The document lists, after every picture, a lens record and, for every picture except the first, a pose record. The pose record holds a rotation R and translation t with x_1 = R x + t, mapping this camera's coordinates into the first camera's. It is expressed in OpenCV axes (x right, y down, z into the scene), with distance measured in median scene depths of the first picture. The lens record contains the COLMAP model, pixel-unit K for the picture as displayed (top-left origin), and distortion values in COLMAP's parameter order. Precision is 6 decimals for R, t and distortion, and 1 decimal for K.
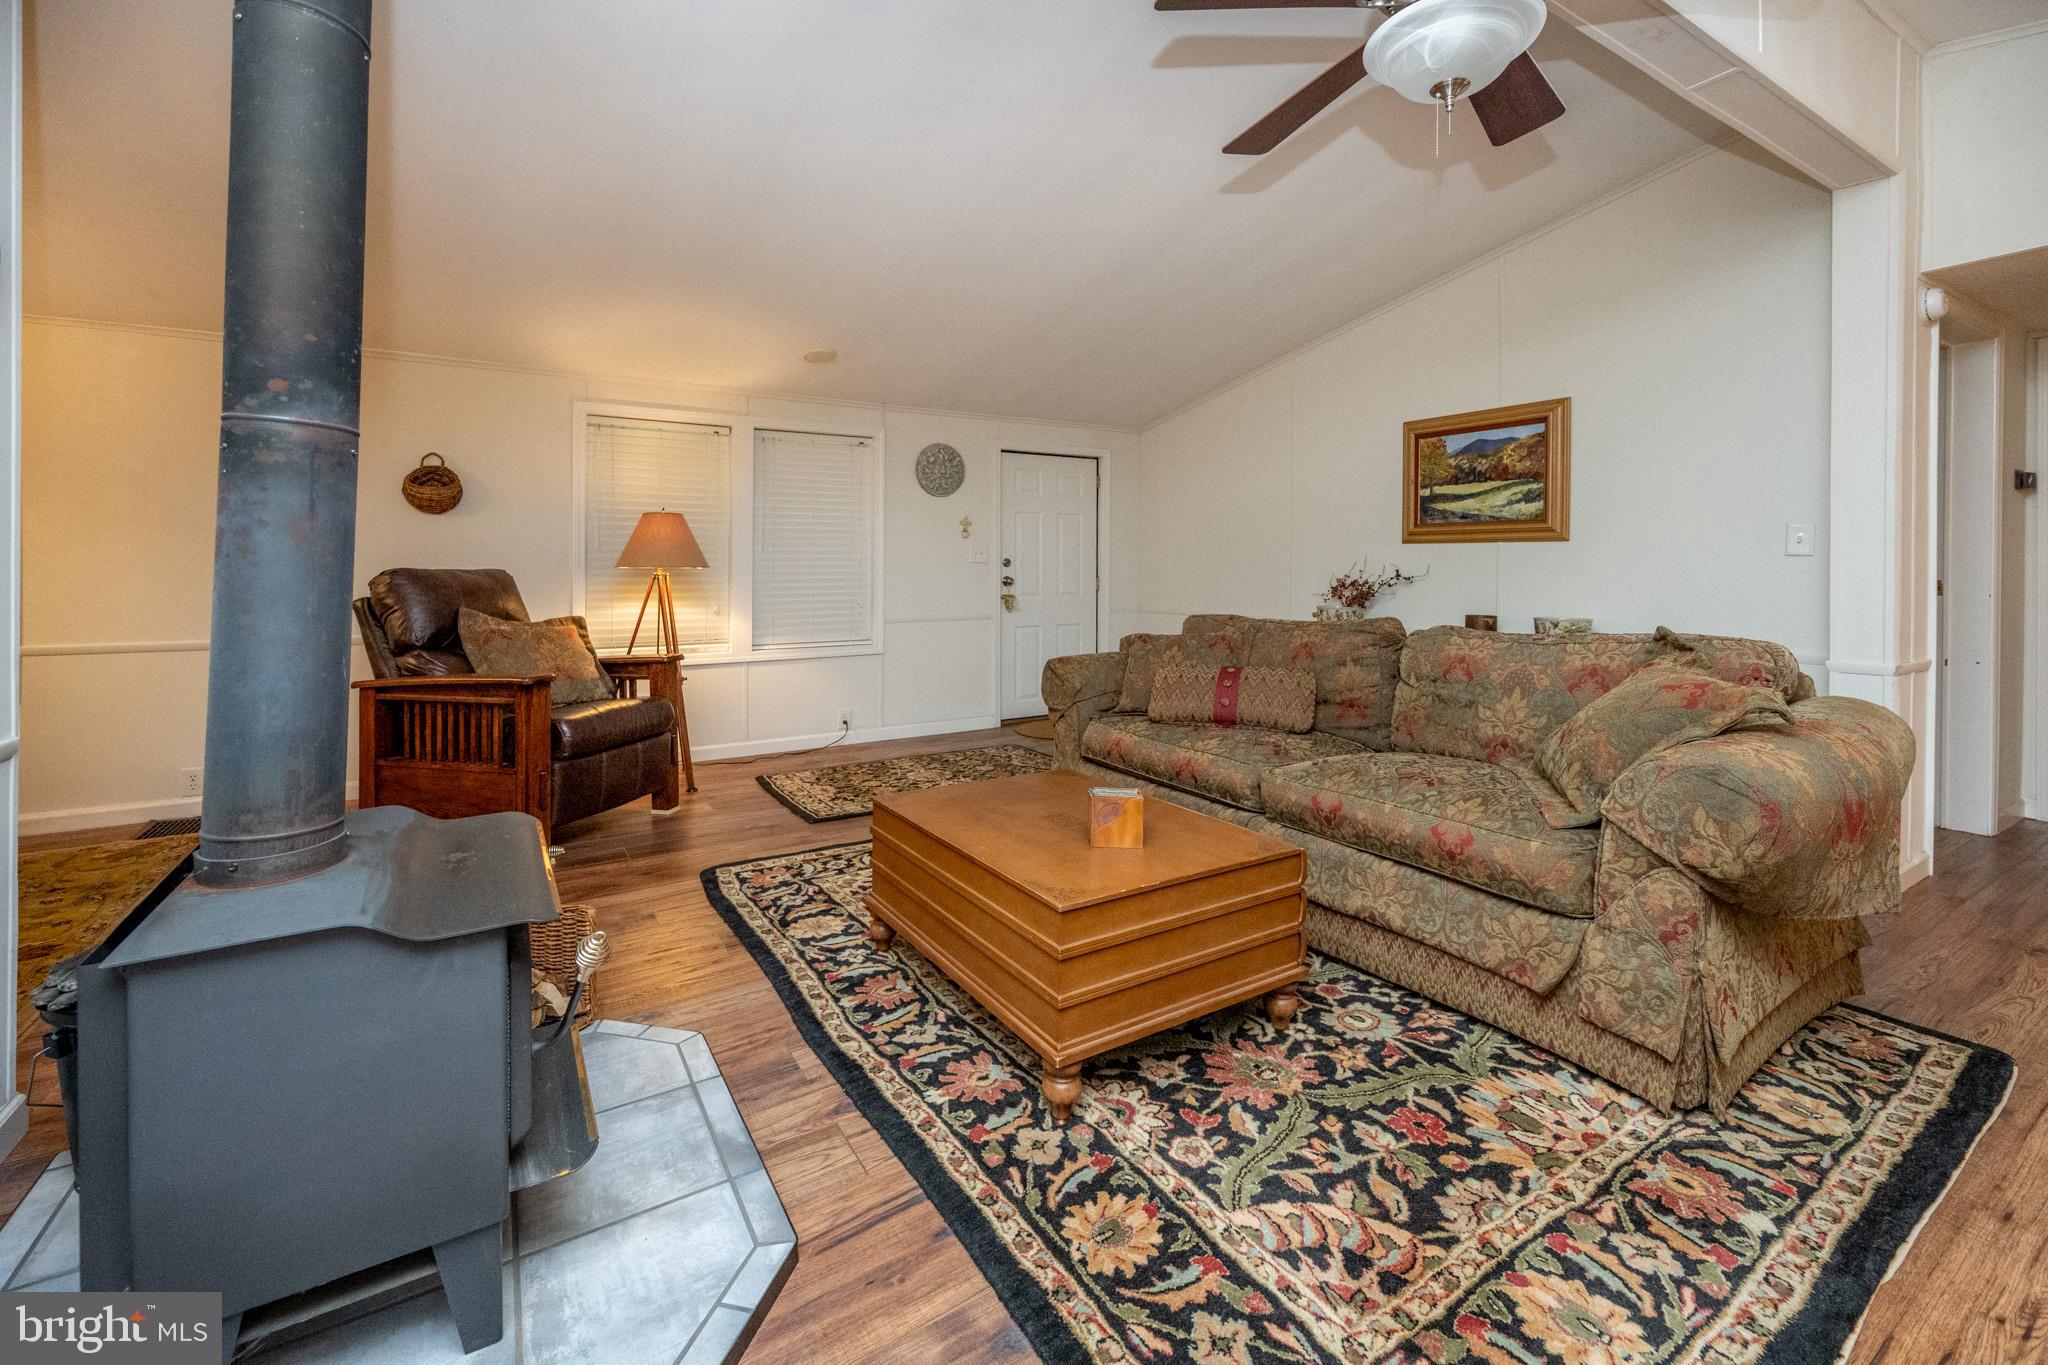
lens RADIAL K [[822.2, 0, 1022.4], [0, 822.2, 570.4], [0, 0, 1]] dist [-0.000045, -0.000233]
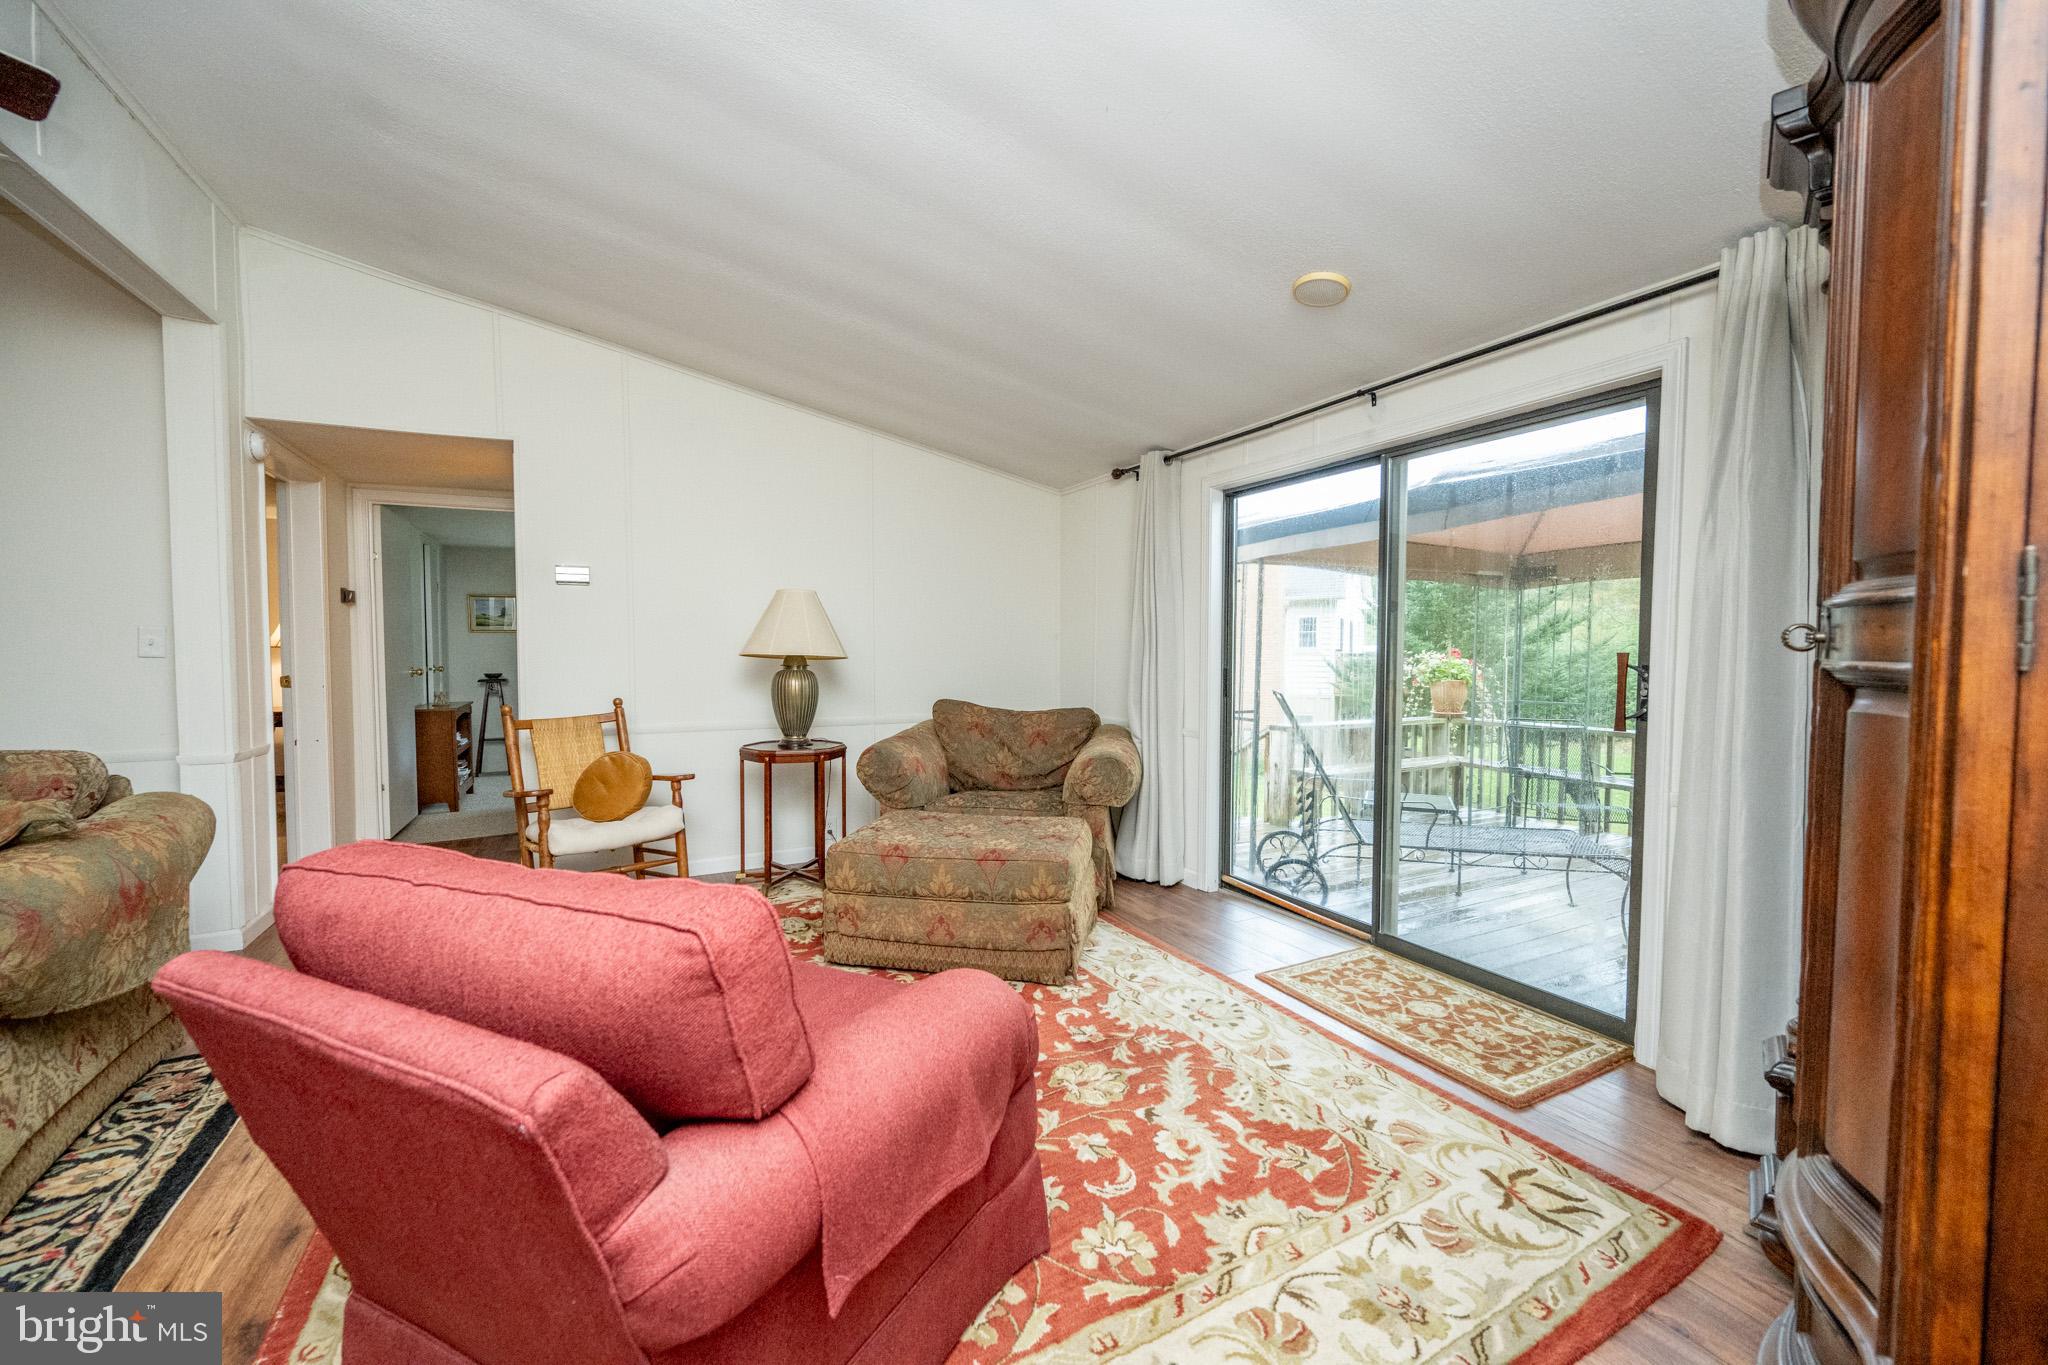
lens RADIAL K [[832.5, 0, 1021.0], [0, 832.5, 686.5], [0, 0, 1]] dist [-0.000530, -0.000122]
pose [[0.069828, -0.043048, 0.996630, -0.036513], [0.000800, 0.999071, 0.043097, -0.034219], [-0.997559, -0.002212, 0.069798, -0.233883]]
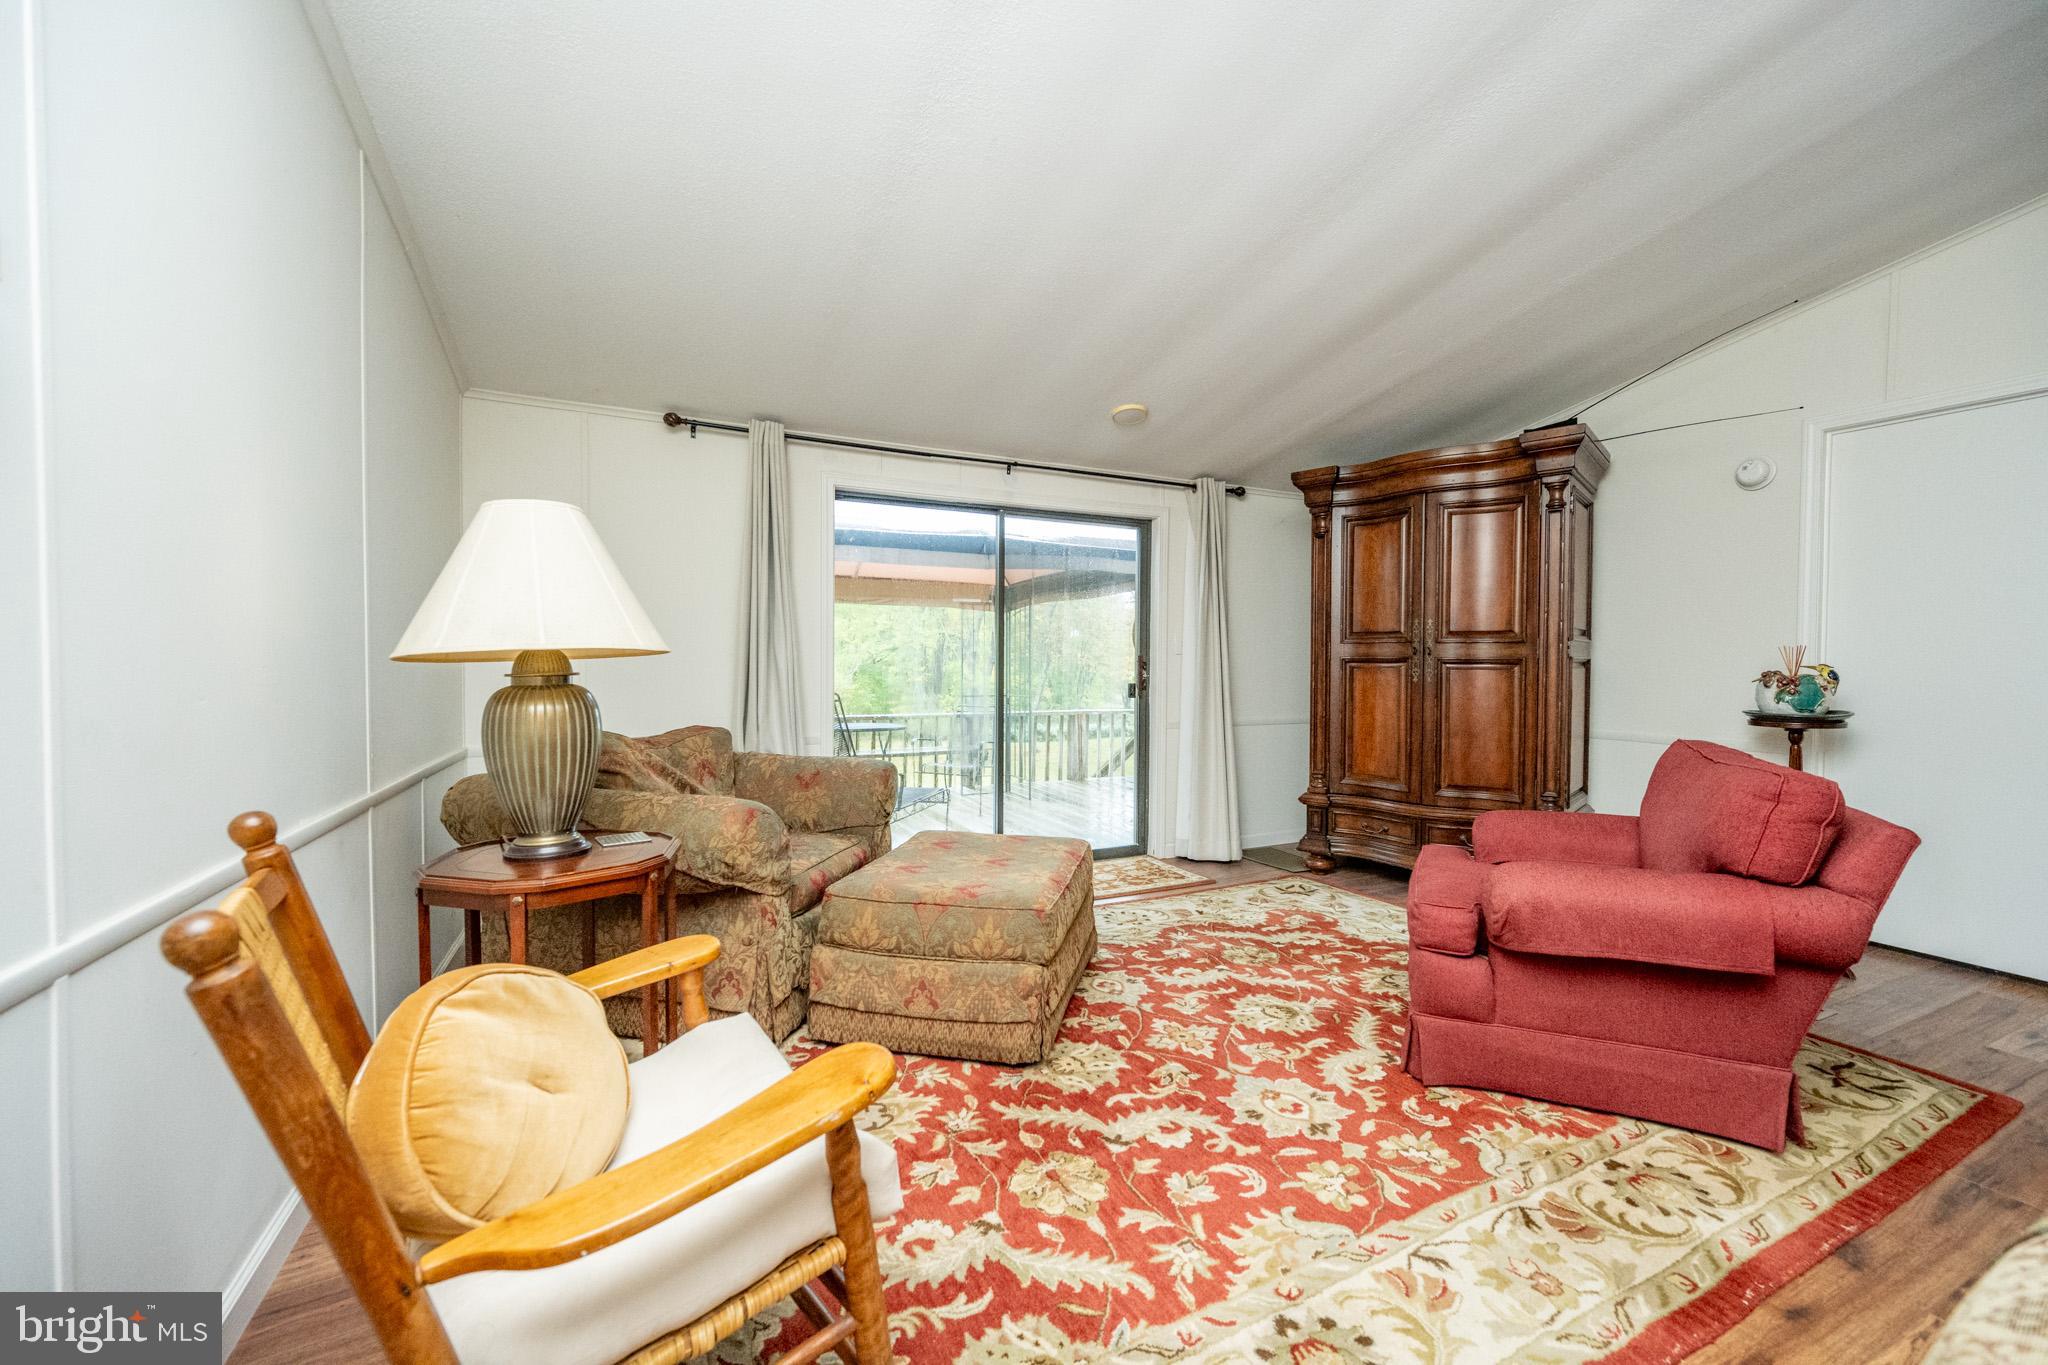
lens RADIAL K [[804.5, 0, 1060.6], [0, 804.5, 681.6], [0, 0, 1]] dist [-0.000182, 0.000027]
pose [[-0.998196, -0.008643, 0.059416, 1.145406], [-0.006965, 0.999573, 0.028392, -0.021695], [-0.059636, 0.027927, -0.997829, 1.082134]]
